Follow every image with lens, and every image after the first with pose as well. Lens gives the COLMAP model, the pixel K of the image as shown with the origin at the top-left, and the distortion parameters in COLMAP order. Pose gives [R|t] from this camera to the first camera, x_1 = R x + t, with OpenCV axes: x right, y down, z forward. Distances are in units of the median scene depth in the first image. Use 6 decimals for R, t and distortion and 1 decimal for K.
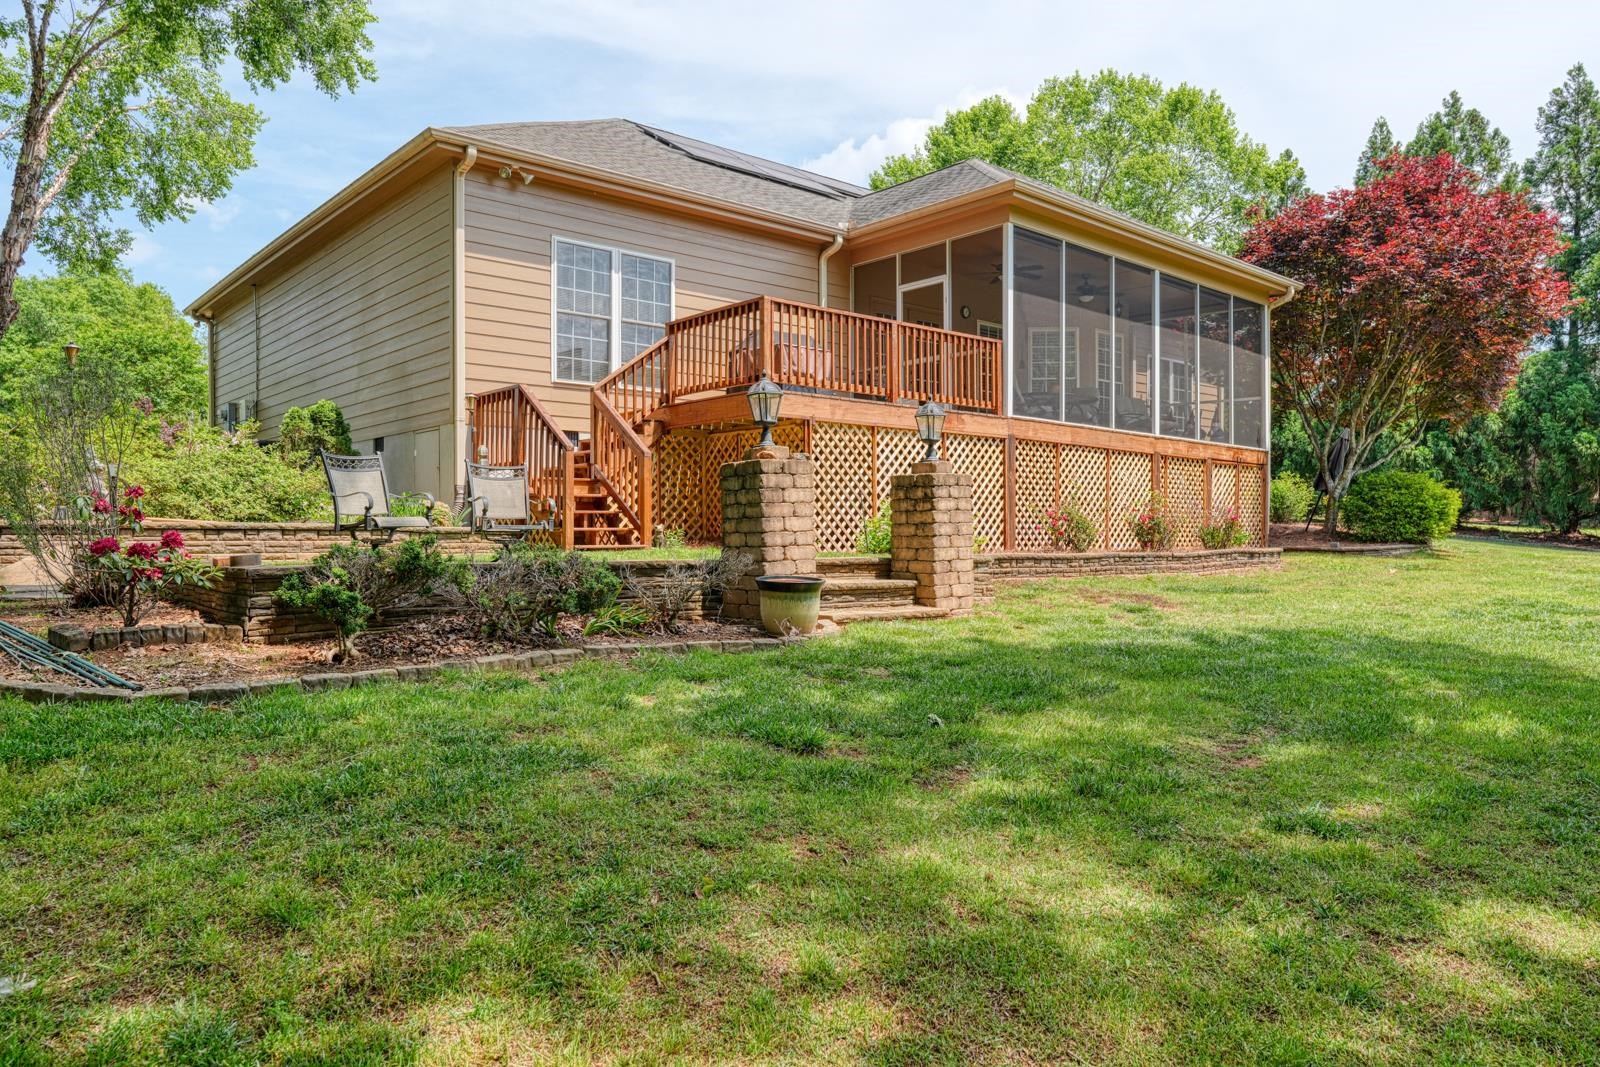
lens RADIAL K [[1084.1, 0, 800.0], [0, 1084.1, 533.5], [0, 0, 1]] dist [0.006353, 0.002712]
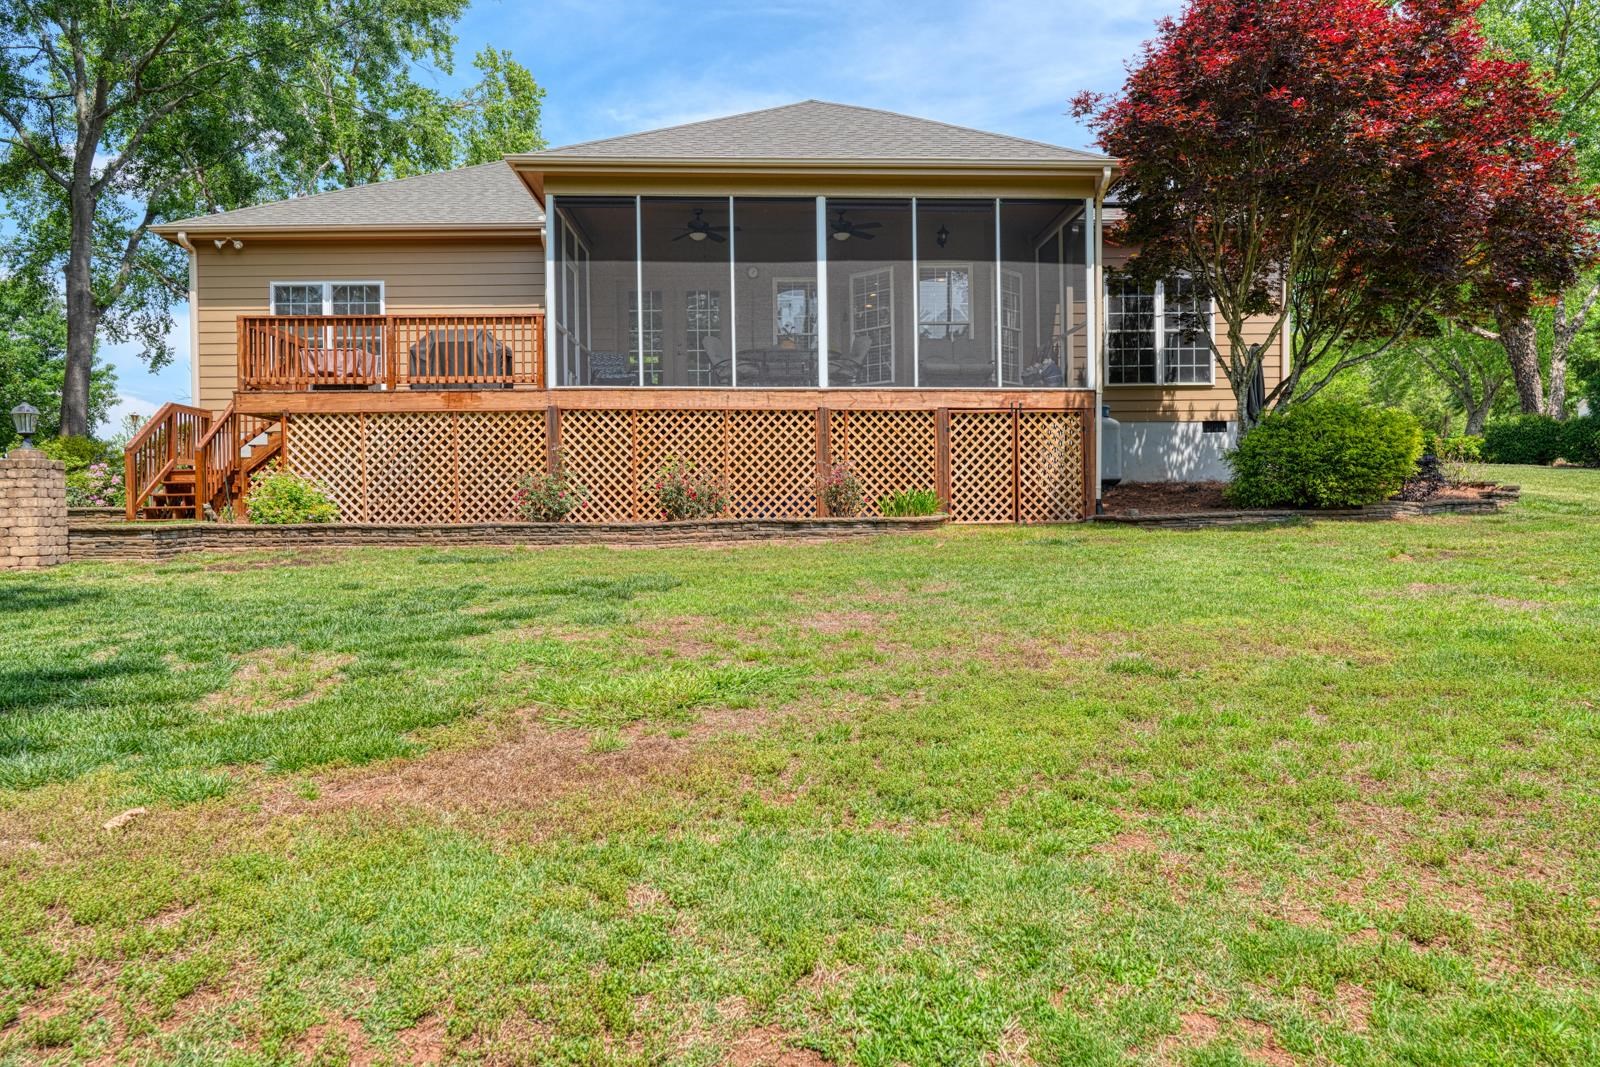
lens RADIAL K [[1084.1, 0, 800.0], [0, 1084.1, 533.5], [0, 0, 1]] dist [0.006353, 0.002712]
pose [[0.763630, -0.000581, -0.645654, 0.962781], [0.012183, 0.999835, 0.013510, 0.014849], [0.645540, -0.018182, 0.763510, 0.359281]]
